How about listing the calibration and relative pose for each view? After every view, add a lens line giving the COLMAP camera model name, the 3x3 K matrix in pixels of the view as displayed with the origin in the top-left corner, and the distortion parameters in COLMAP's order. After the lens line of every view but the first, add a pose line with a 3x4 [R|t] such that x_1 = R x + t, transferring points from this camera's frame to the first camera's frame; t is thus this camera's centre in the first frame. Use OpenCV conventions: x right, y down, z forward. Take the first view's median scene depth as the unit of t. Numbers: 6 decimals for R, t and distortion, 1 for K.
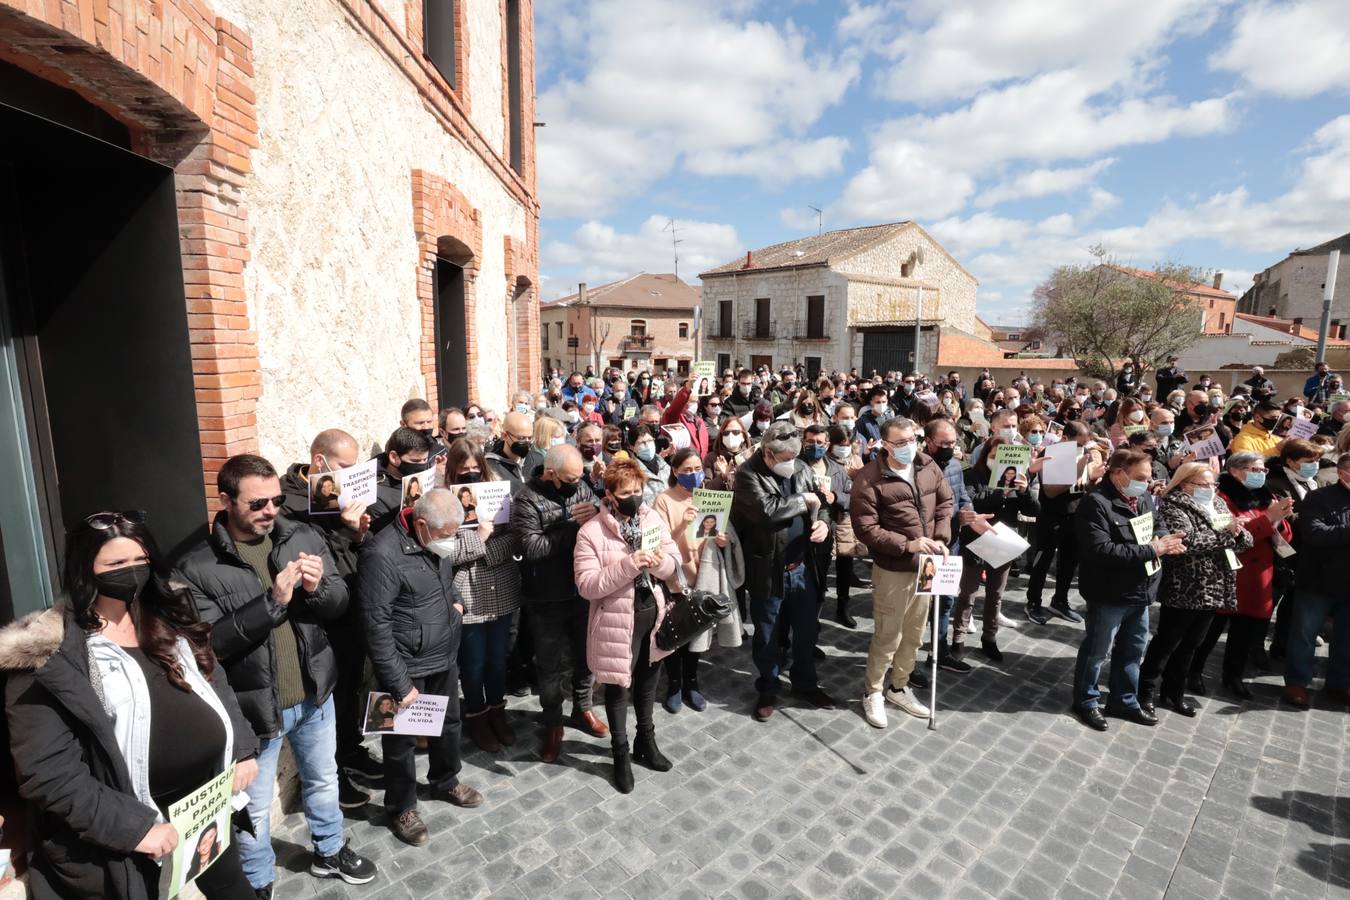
lens RADIAL K [[659.0, 0, 690.9], [0, 659.0, 444.4], [0, 0, 1]] dist [-0.027679, 0.005910]
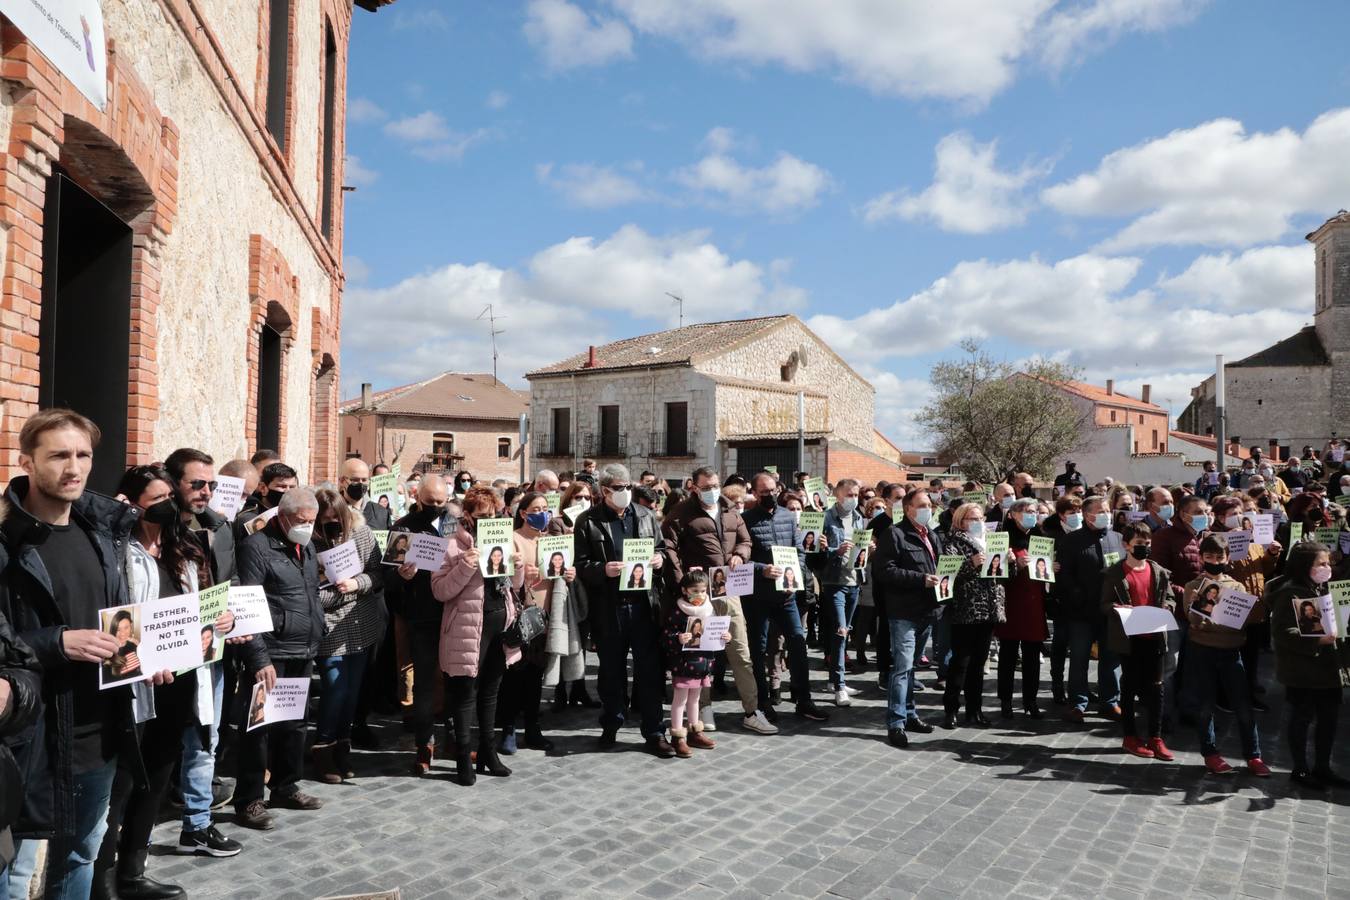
lens RADIAL K [[911.1, 0, 679.7], [0, 911.1, 451.7], [0, 0, 1]] dist [-0.039346, 0.007830]
pose [[0.983502, 0.004668, 0.180839, -0.003974], [0.026799, 0.984877, -0.171168, 0.022402], [-0.178903, 0.173191, 0.968503, -0.055221]]
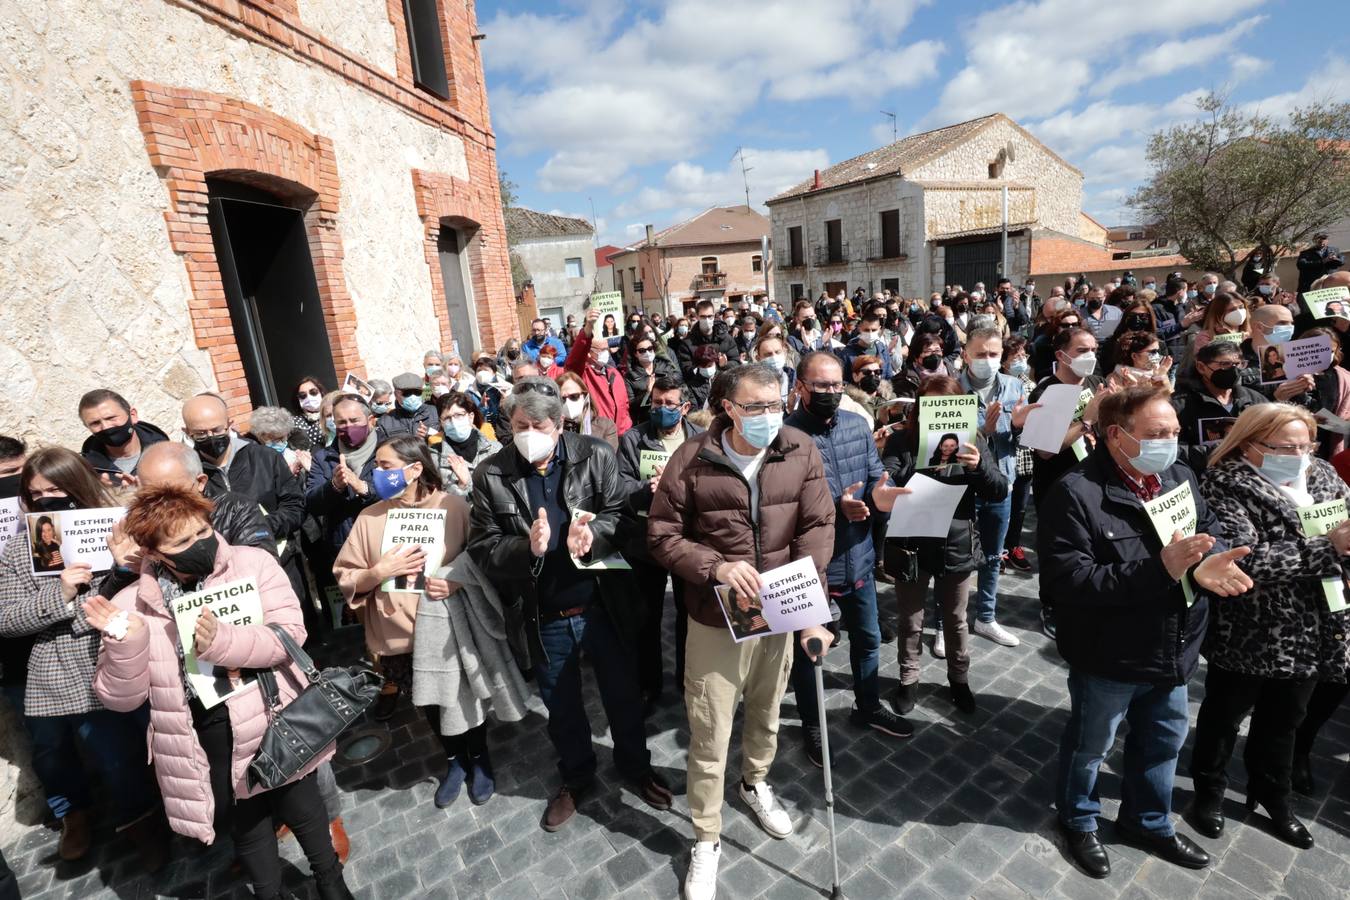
lens RADIAL K [[659.0, 0, 695.0], [0, 659.0, 429.6], [0, 0, 1]] dist [-0.027679, 0.005910]
pose [[0.987027, -0.064654, -0.146959, 0.042238], [0.074789, 0.995110, 0.064516, -0.002252], [0.142070, -0.074670, 0.987036, 0.044380]]
